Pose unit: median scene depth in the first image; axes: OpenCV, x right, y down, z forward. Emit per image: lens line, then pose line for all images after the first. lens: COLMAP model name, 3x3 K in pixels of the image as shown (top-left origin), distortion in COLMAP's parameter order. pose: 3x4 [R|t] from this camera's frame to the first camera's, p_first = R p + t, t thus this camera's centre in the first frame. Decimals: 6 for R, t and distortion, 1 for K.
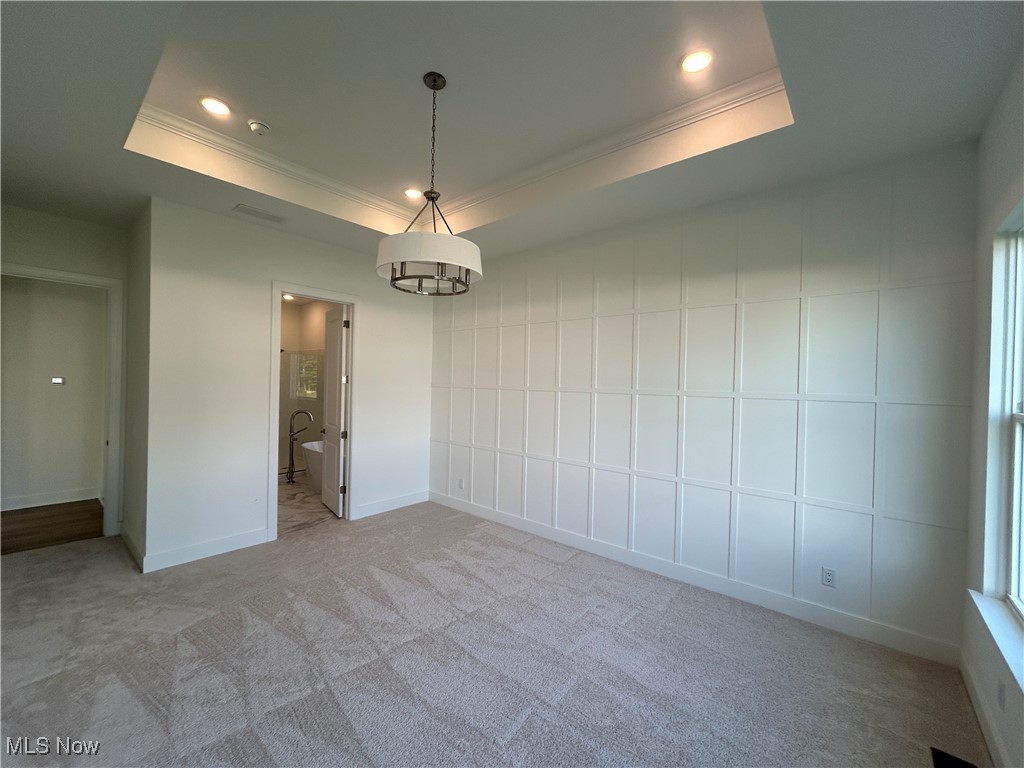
lens RADIAL K [[413.9, 0, 509.0], [0, 413.9, 385.3], [0, 0, 1]] dist [0.000136, 0.000562]
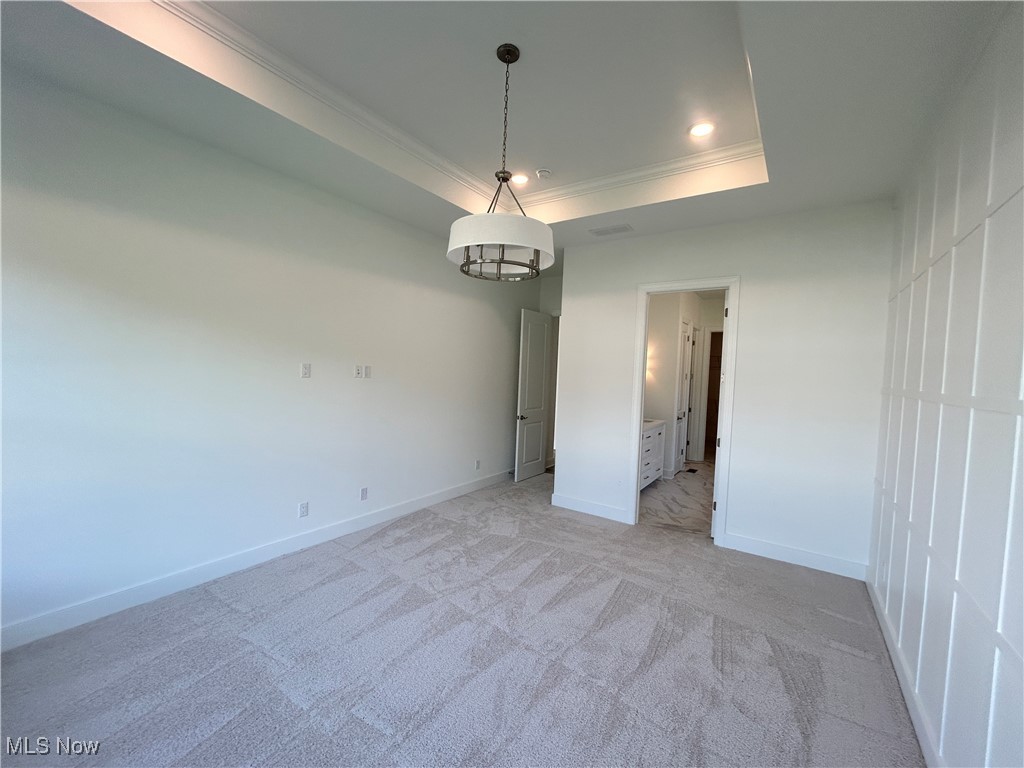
lens RADIAL K [[413.9, 0, 509.9], [0, 413.9, 384.0], [0, 0, 1]] dist [0.000136, 0.000562]
pose [[0.107123, 0.020899, -0.994026, 0.592089], [-0.042427, 0.998964, 0.016430, 0.004783], [0.993340, 0.040413, 0.107899, 0.702590]]
